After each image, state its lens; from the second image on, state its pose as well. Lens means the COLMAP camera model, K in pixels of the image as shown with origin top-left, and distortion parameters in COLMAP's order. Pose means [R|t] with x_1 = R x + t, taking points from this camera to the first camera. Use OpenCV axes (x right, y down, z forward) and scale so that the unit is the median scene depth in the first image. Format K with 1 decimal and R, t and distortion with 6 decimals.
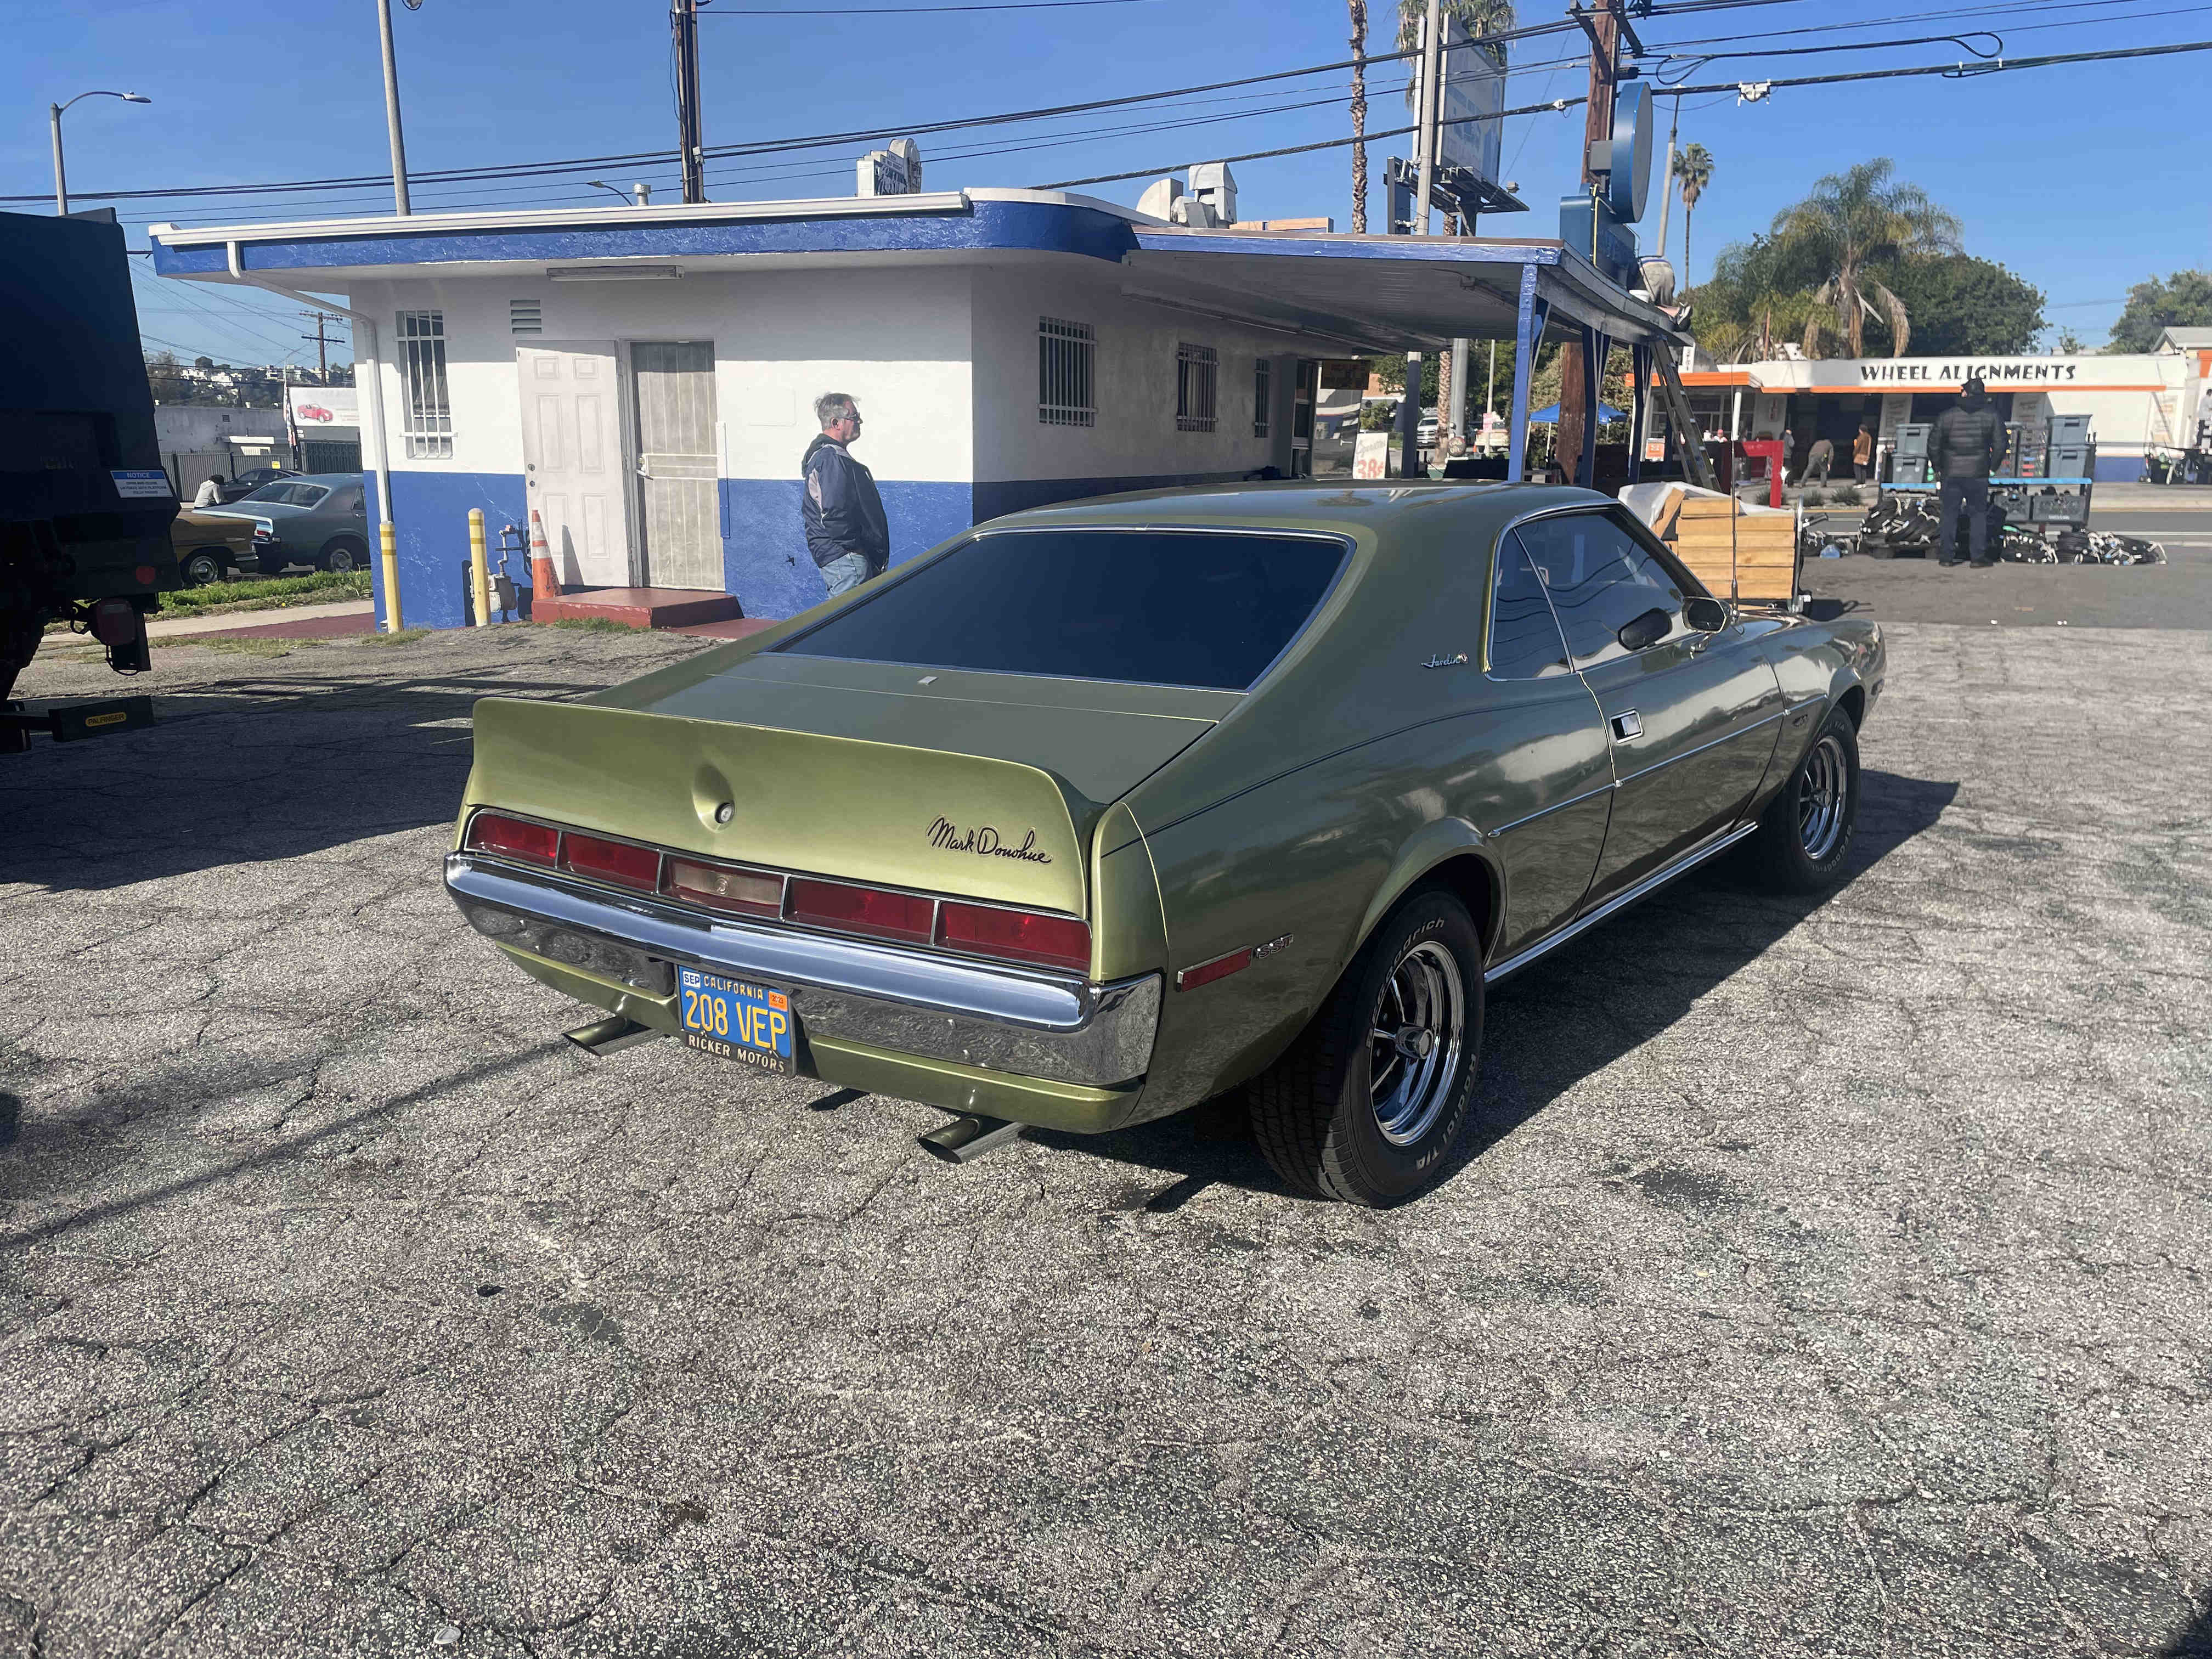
lens RADIAL K [[1698.7, 0, 1106.0], [0, 1698.7, 829.5], [0, 0, 1]] dist [0.041161, 0.001728]
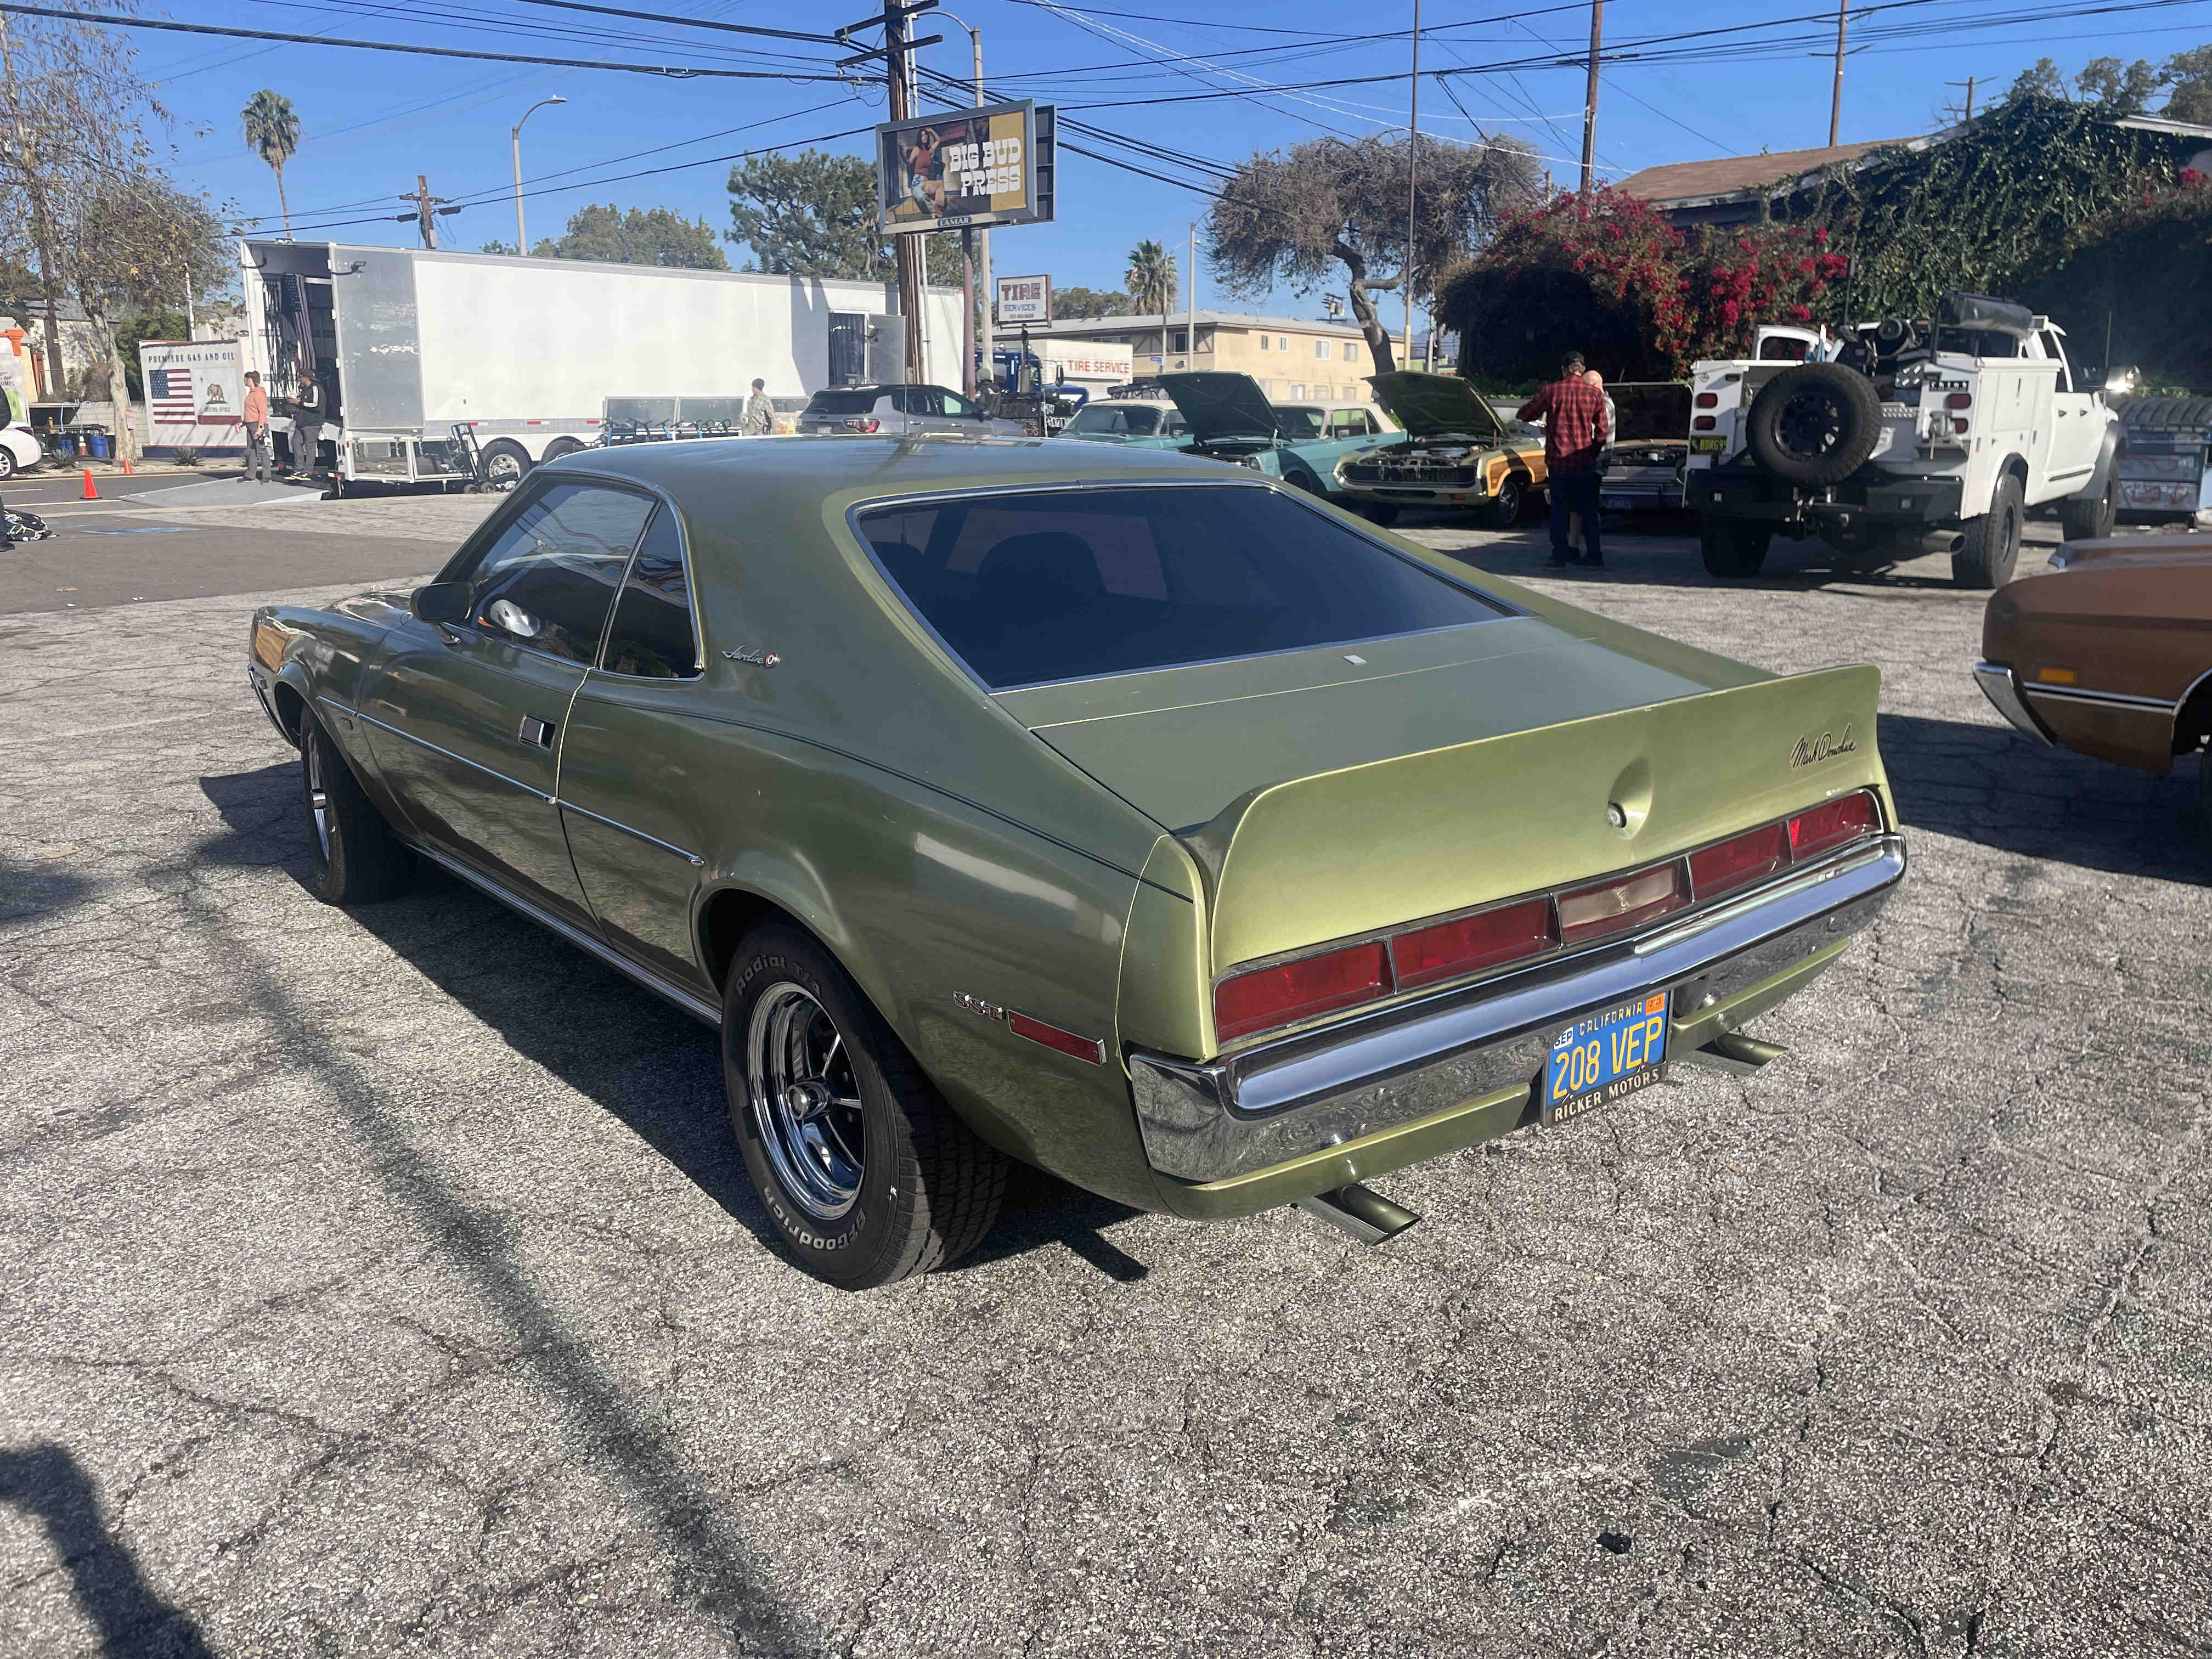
lens RADIAL K [[1738.9, 0, 1106.0], [0, 1738.9, 829.5], [0, 0, 1]] dist [0.011696, -0.003481]
pose [[0.226102, -0.222841, 0.948272, -1.079870], [0.203881, 0.962746, 0.177630, -0.203082], [-0.952529, 0.153172, 0.263111, 1.001444]]
